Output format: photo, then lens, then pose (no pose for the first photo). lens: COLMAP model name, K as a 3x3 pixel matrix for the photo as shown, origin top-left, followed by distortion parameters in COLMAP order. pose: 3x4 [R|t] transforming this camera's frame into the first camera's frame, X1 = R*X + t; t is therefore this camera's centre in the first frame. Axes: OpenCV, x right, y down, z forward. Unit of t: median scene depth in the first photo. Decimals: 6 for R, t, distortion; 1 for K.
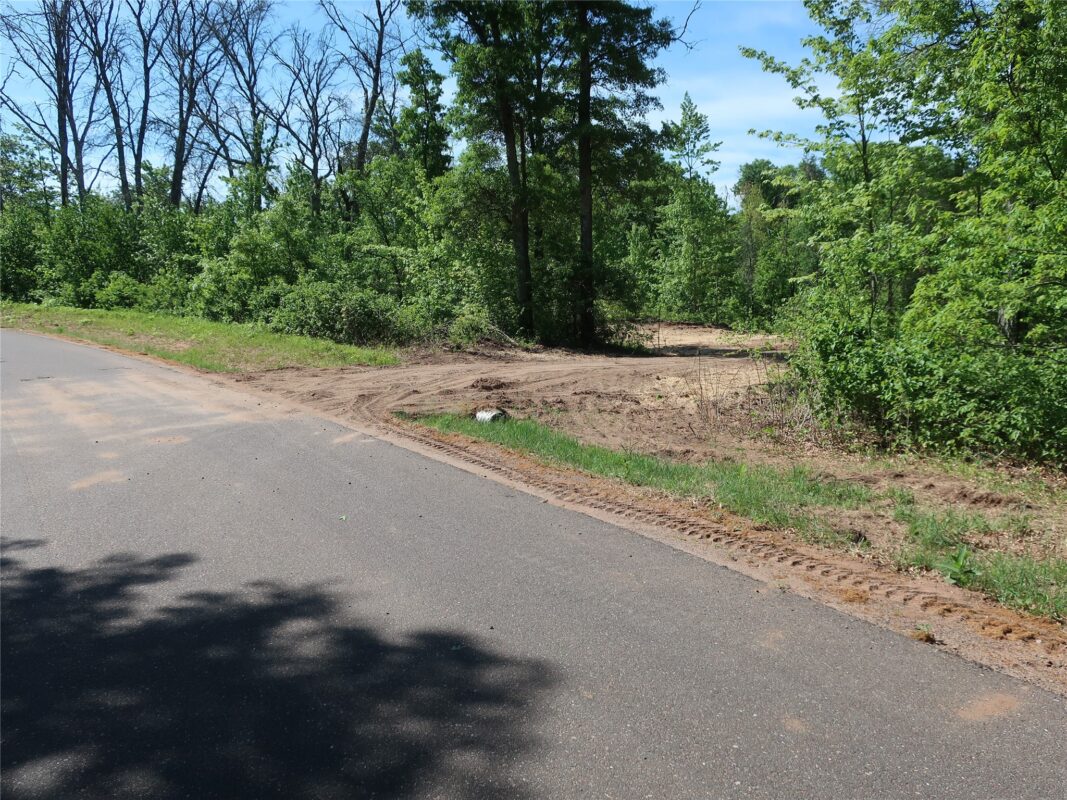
lens RADIAL K [[959.3, 0, 534.7], [0, 959.3, 400.1], [0, 0, 1]] dist [0.013436, -0.002084]
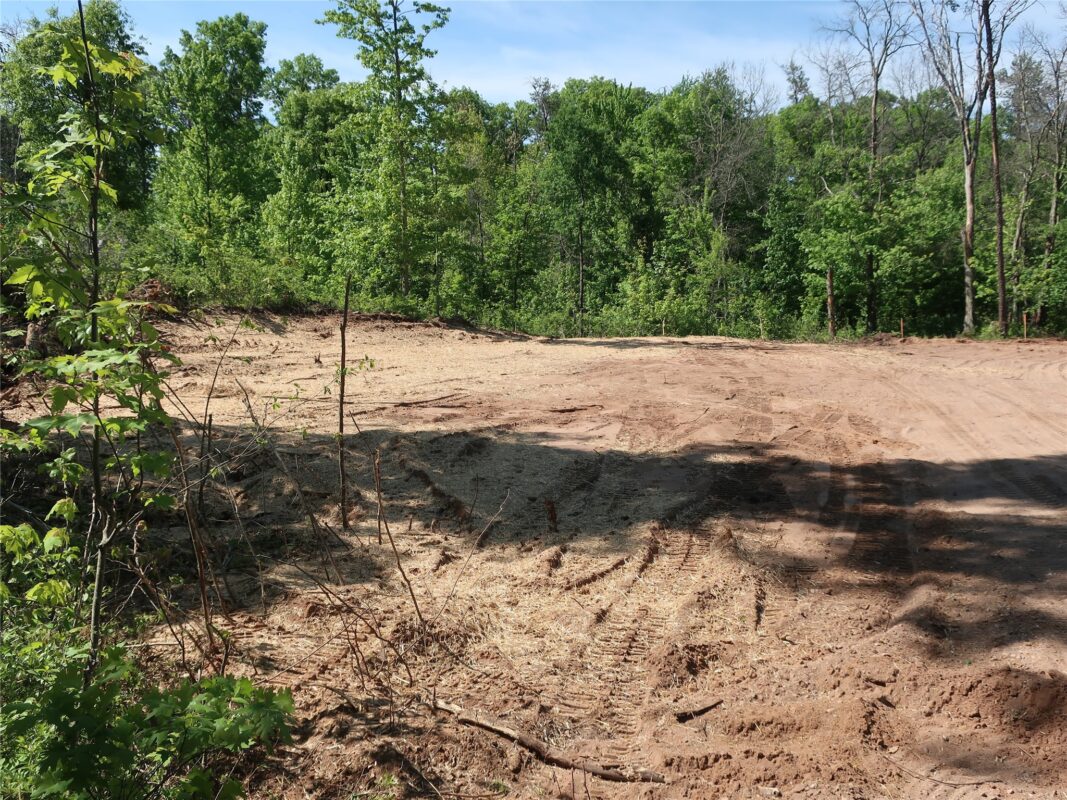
lens RADIAL K [[959.3, 0, 534.7], [0, 959.3, 400.1], [0, 0, 1]] dist [0.013436, -0.002084]
pose [[0.944134, -0.010217, 0.329402, 0.062624], [0.002758, 0.999729, 0.023105, -0.046879], [-0.329549, -0.020906, 0.943907, 0.491545]]
